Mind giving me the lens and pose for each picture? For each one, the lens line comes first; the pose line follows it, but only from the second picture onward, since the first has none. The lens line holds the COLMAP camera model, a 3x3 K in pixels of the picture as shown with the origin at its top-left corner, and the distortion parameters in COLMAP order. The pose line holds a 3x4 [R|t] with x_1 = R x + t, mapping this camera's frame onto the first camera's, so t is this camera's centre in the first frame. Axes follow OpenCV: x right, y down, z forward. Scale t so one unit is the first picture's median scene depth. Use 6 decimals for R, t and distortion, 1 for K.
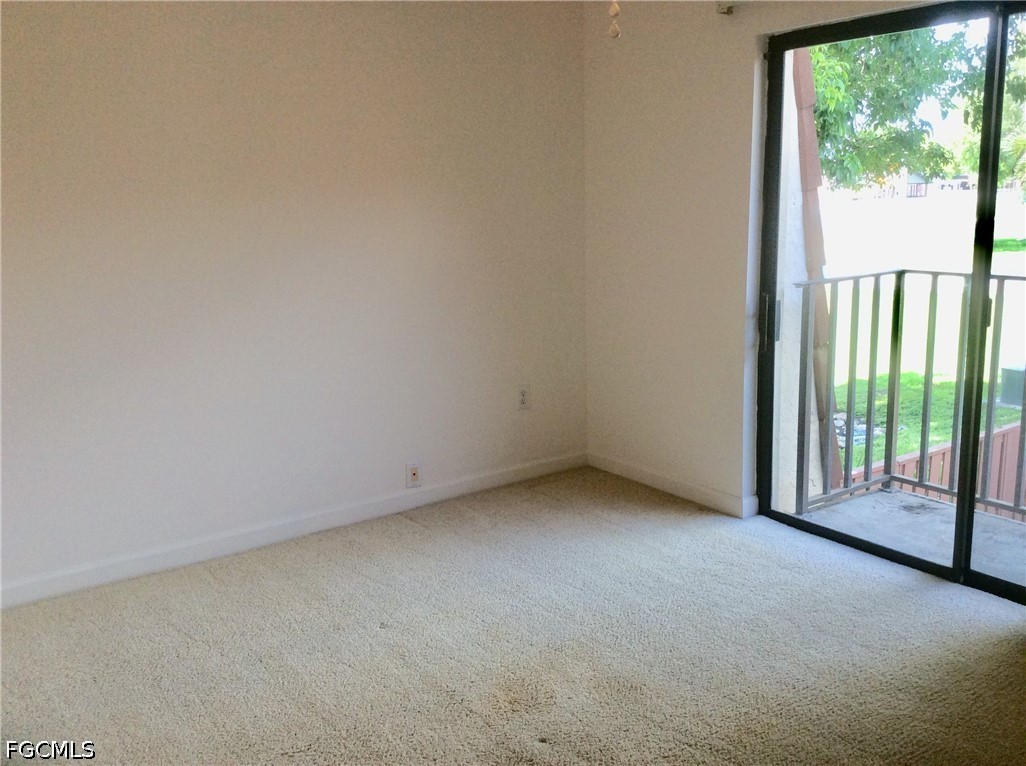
lens RADIAL K [[959.4, 0, 517.1], [0, 959.4, 382.3], [0, 0, 1]] dist [0.053426, 0.000000]
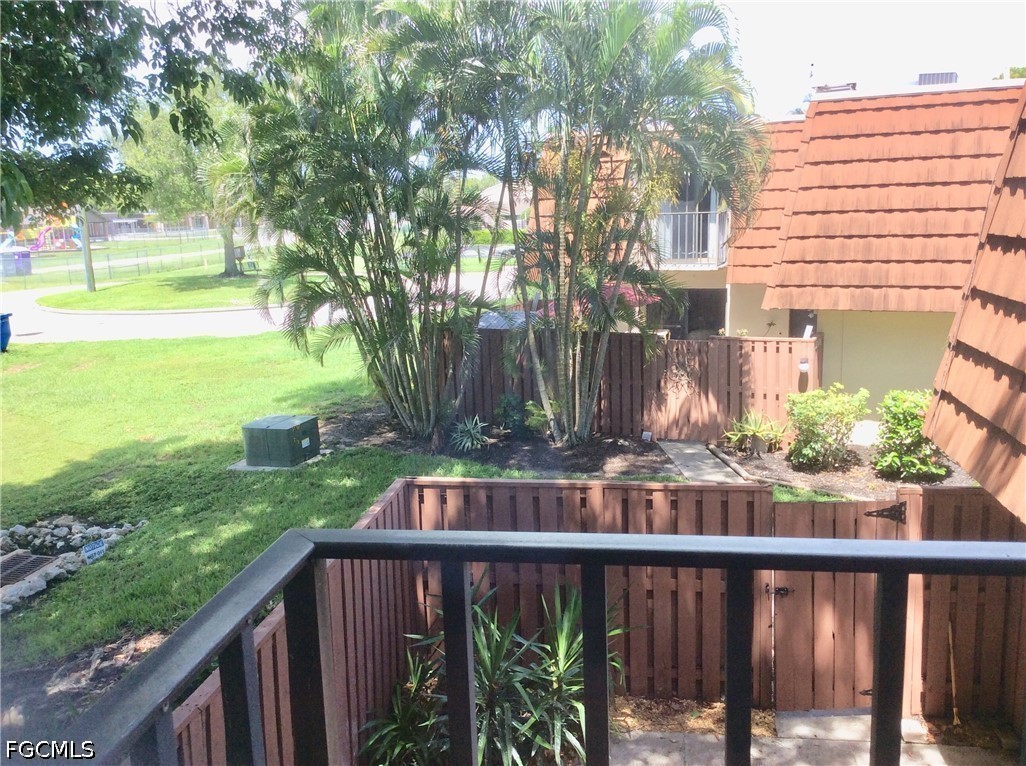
lens RADIAL K [[959.4, 0, 515.6], [0, 959.4, 376.9], [0, 0, 1]] dist [0.053426, 0.000000]
pose [[0.703239, -0.120655, 0.700641, 0.072032], [0.151311, 0.988316, 0.018322, -0.038936], [-0.694666, 0.093130, 0.713279, 0.212770]]
